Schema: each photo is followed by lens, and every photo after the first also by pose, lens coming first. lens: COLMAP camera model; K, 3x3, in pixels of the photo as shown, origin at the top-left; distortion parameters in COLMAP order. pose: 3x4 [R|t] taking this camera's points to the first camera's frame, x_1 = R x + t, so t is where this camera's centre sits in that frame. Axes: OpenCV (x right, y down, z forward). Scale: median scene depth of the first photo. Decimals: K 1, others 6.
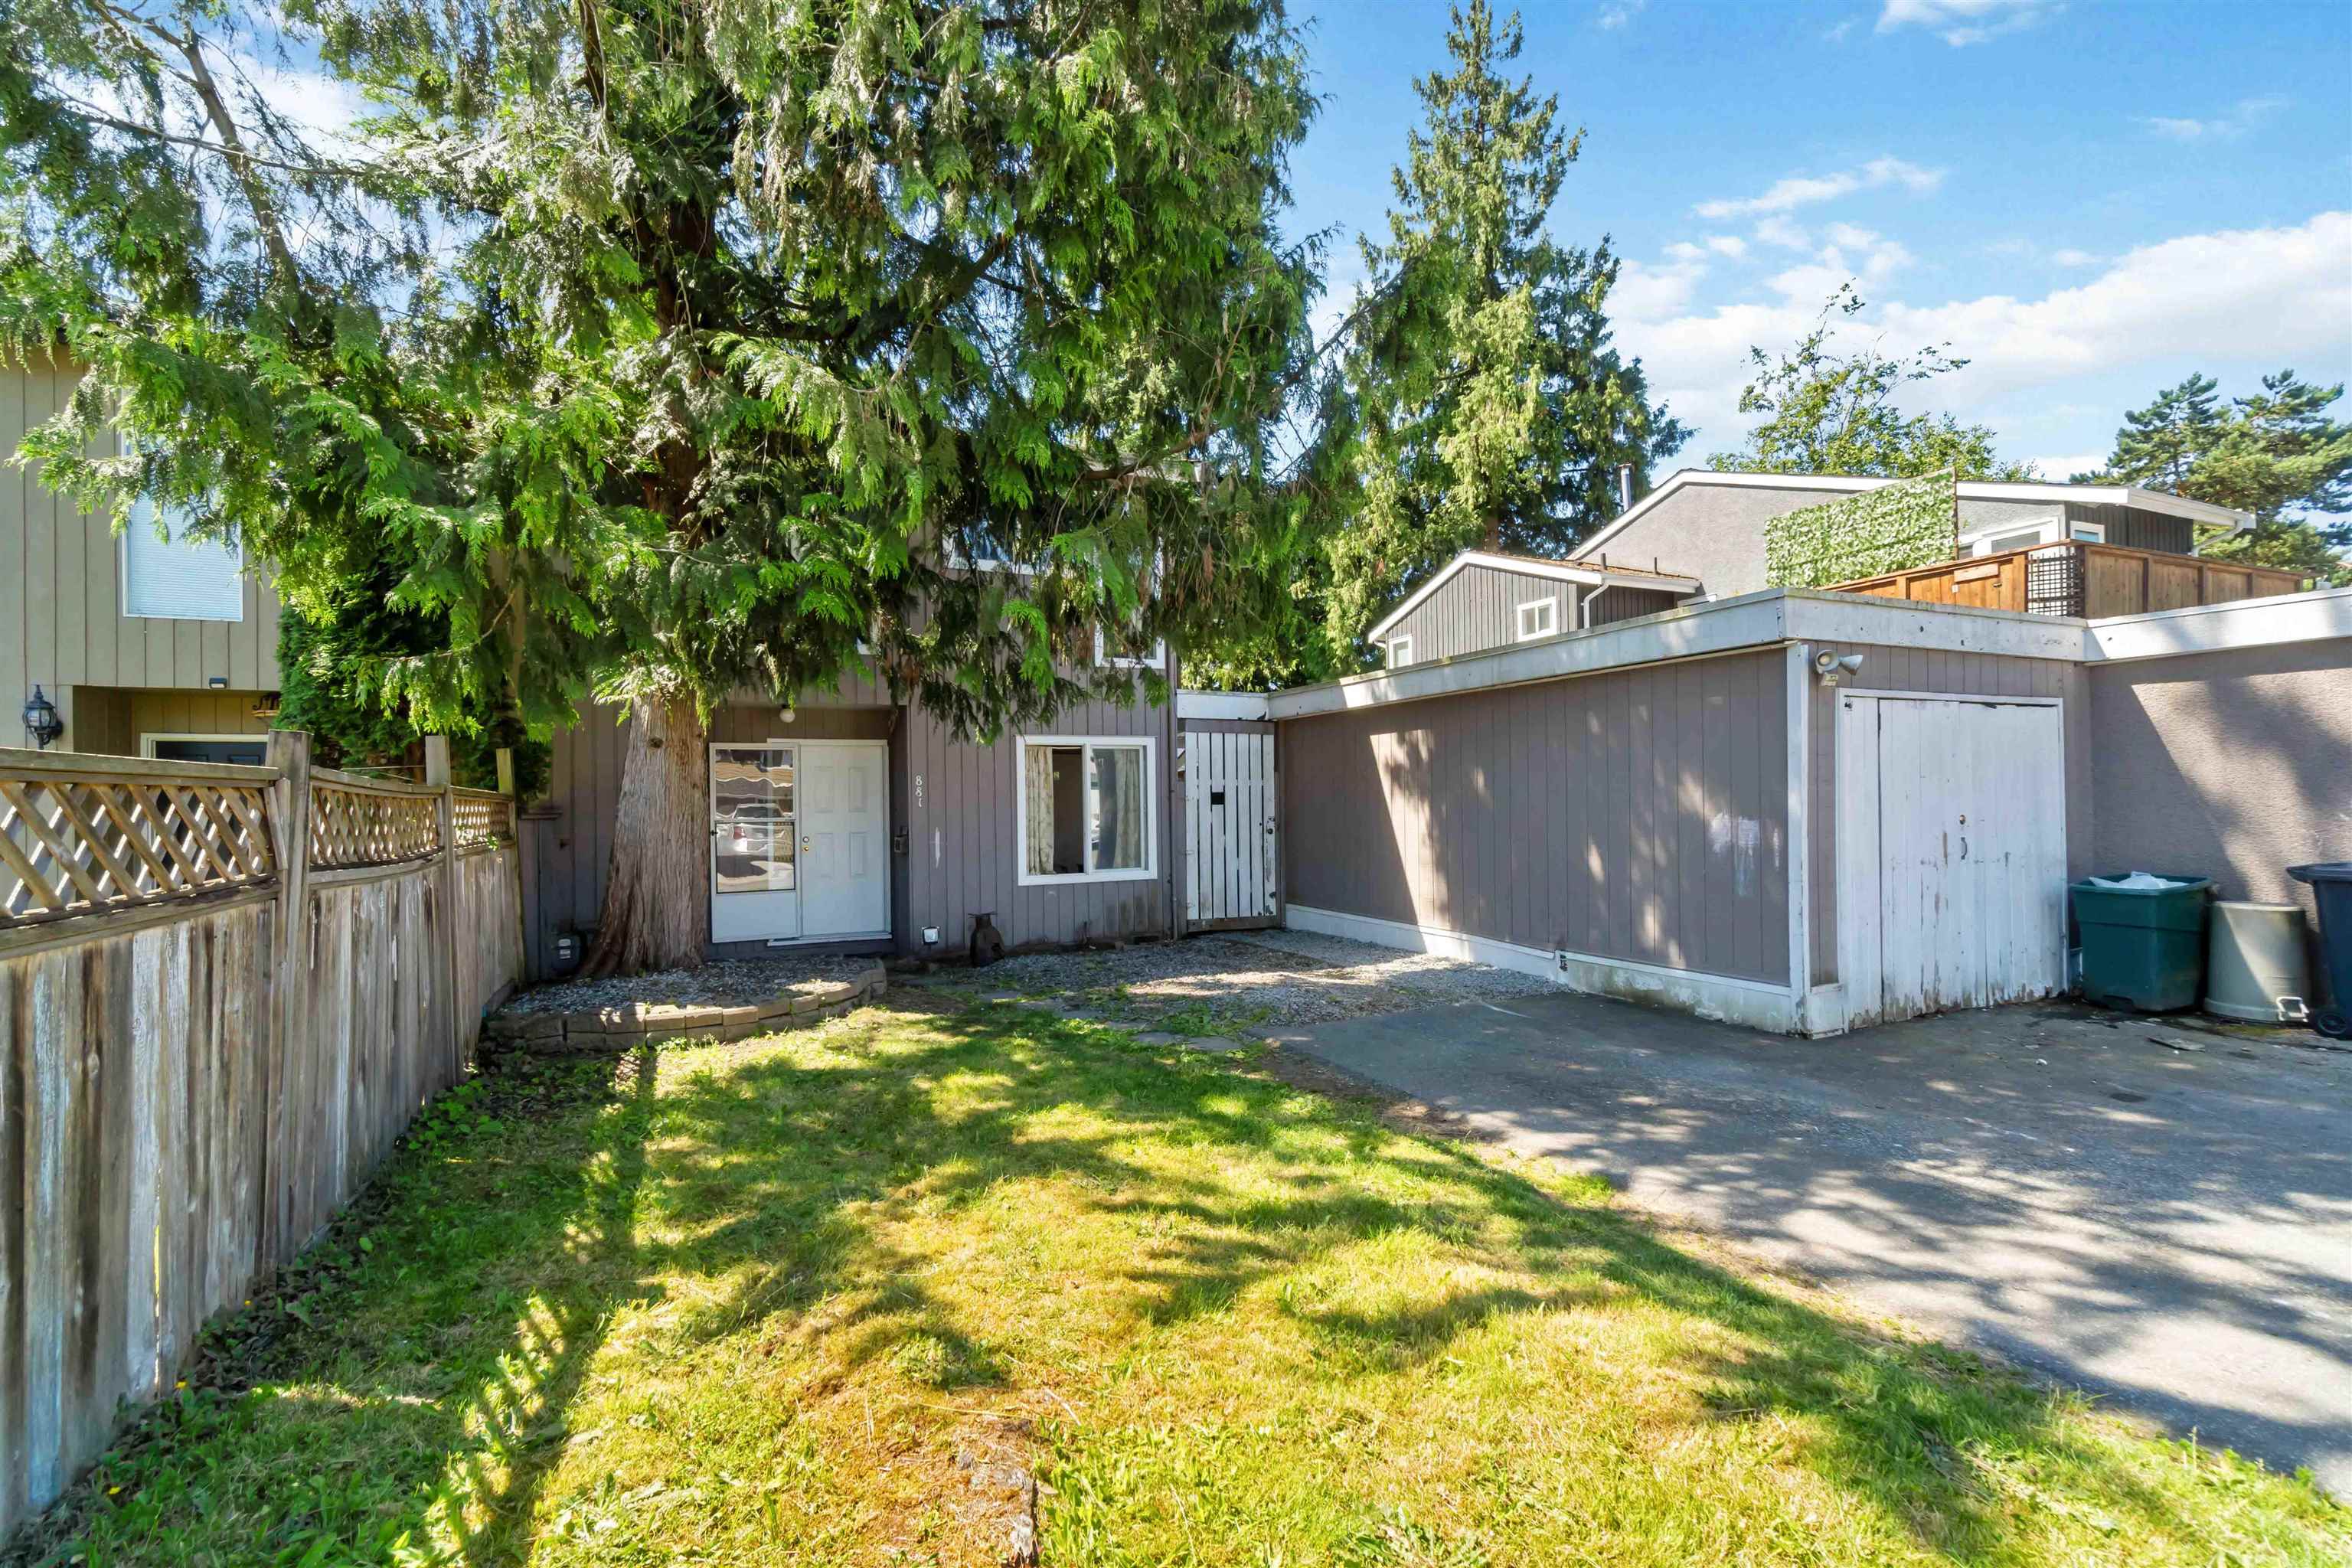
lens RADIAL K [[1118.6, 0, 1171.1], [0, 1118.6, 763.6], [0, 0, 1]] dist [0.001151, 0.000615]
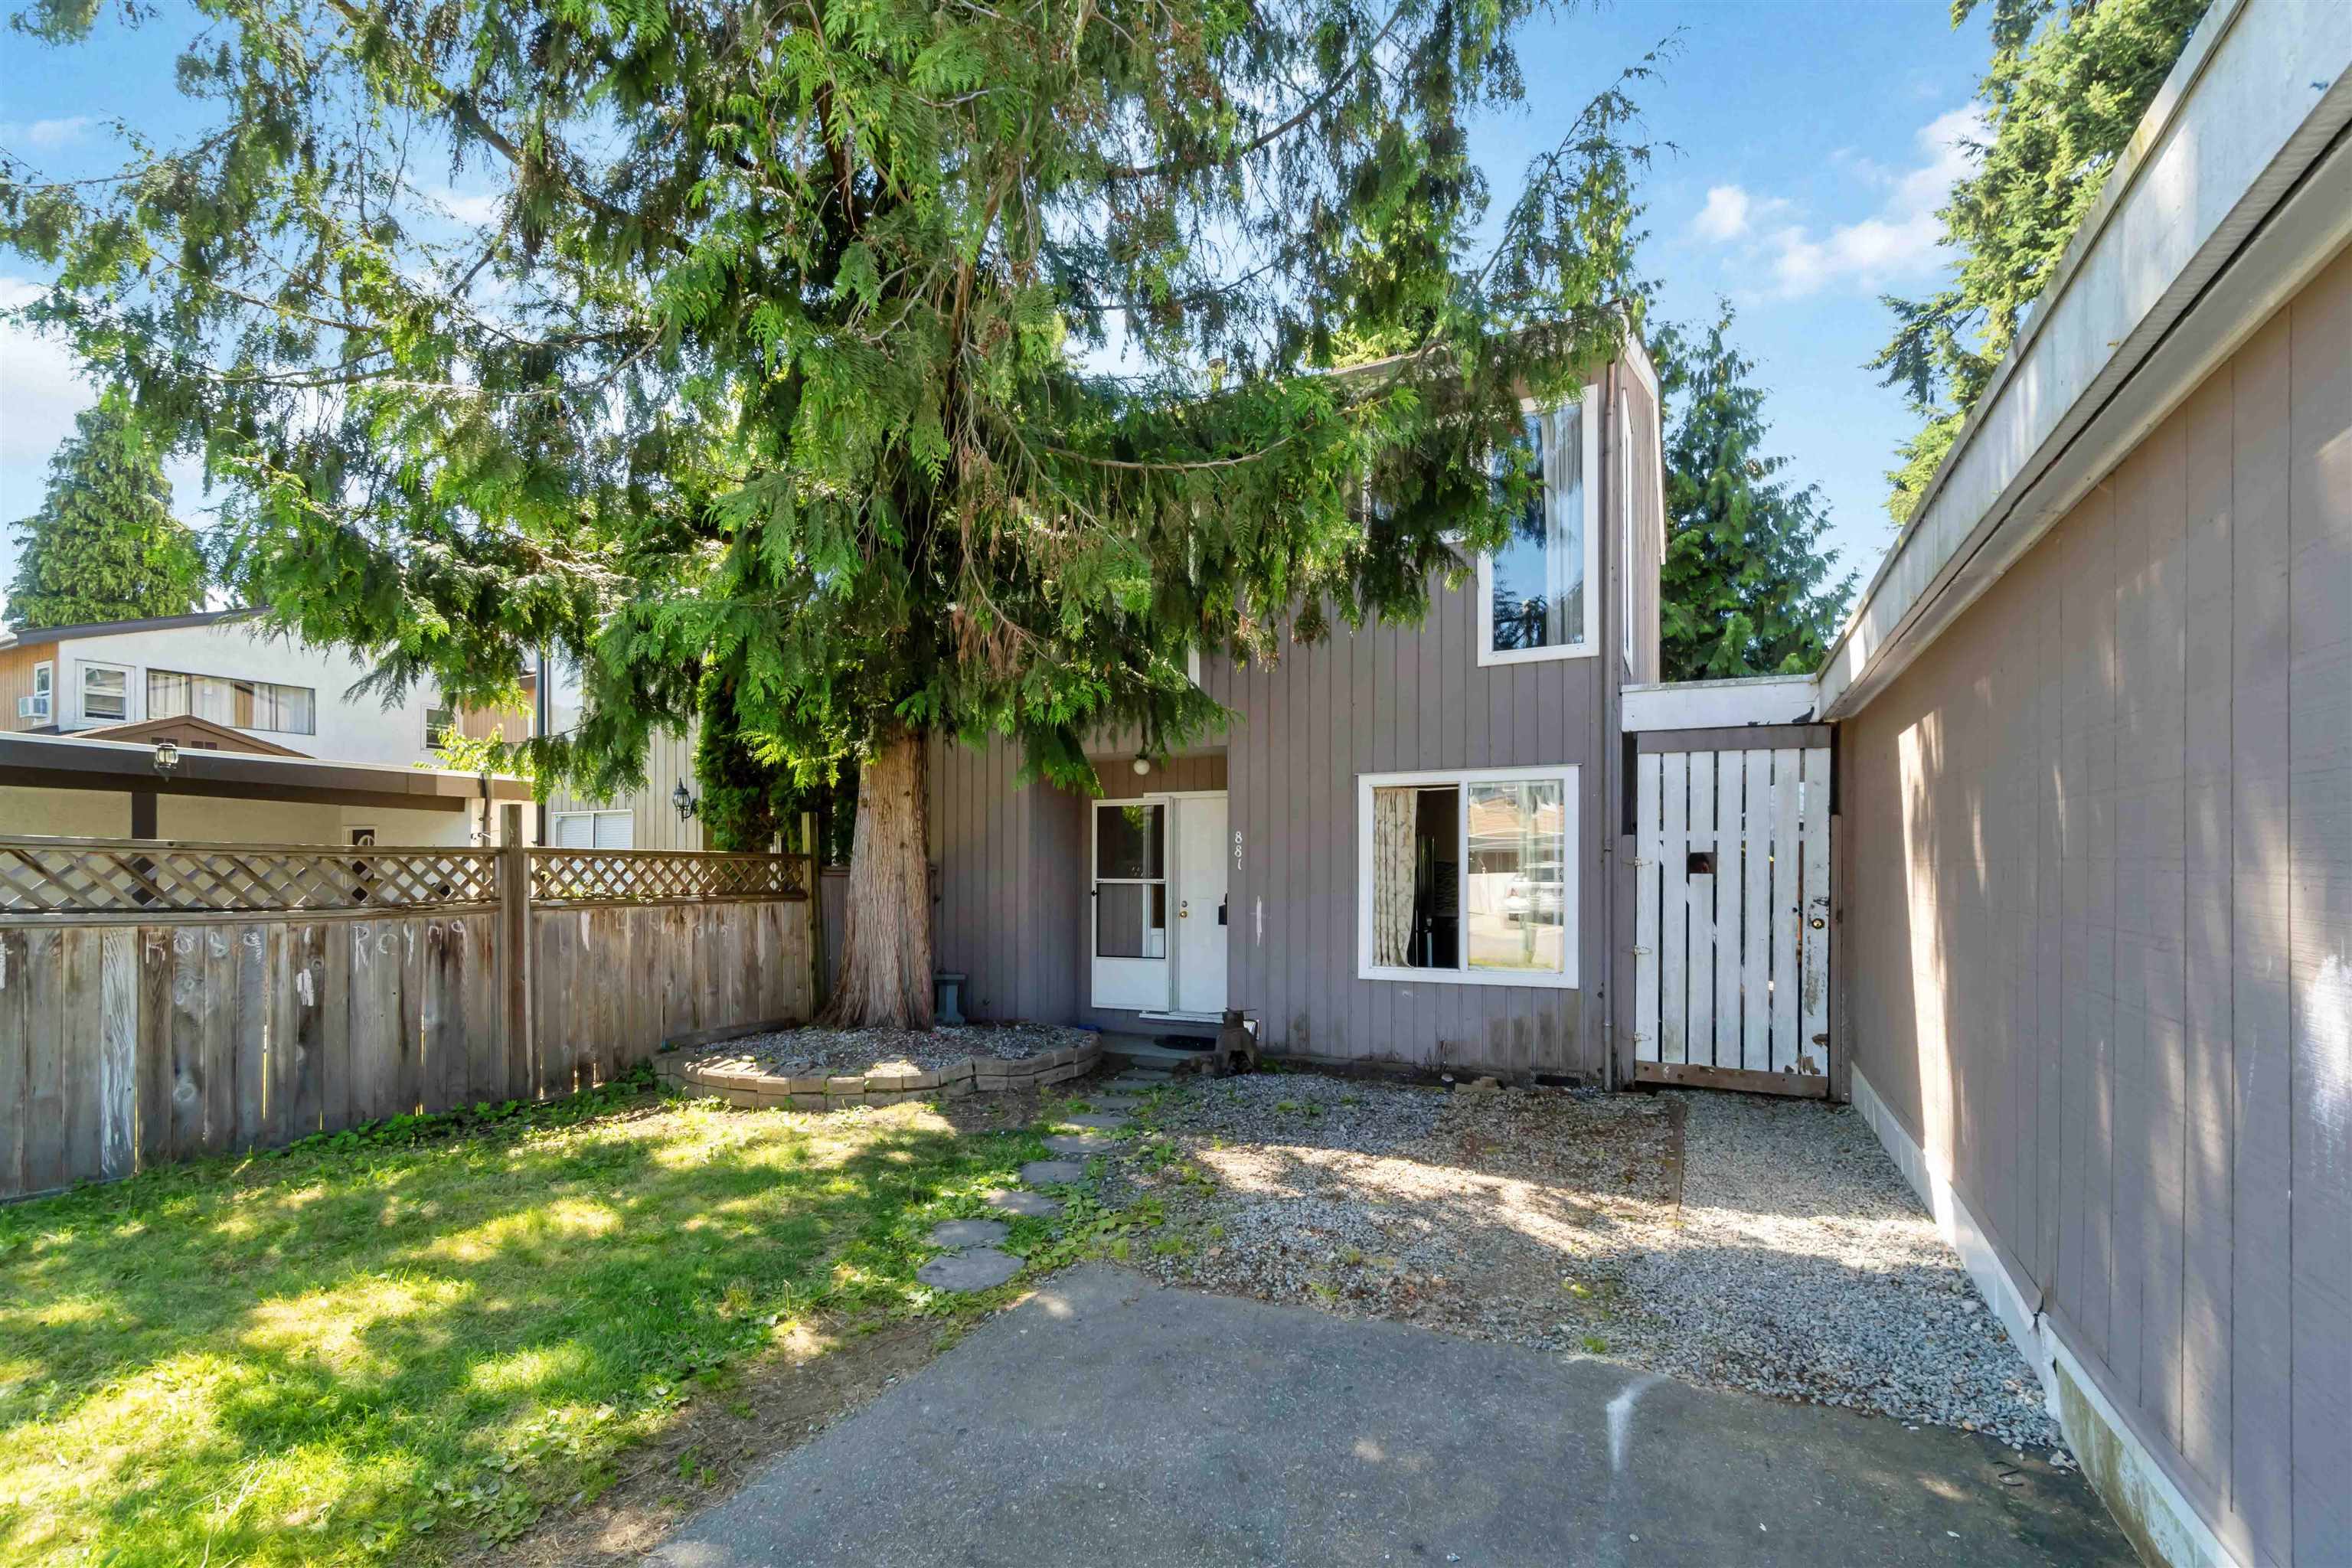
lens RADIAL K [[1071.2, 0, 1173.5], [0, 1071.2, 865.4], [0, 0, 1]] dist [-0.001305, -0.000037]
pose [[0.607995, 0.006798, -0.793912, 0.323422], [0.012242, 0.999764, 0.017936, 0.019160], [0.793847, -0.020624, 0.607768, 0.441514]]
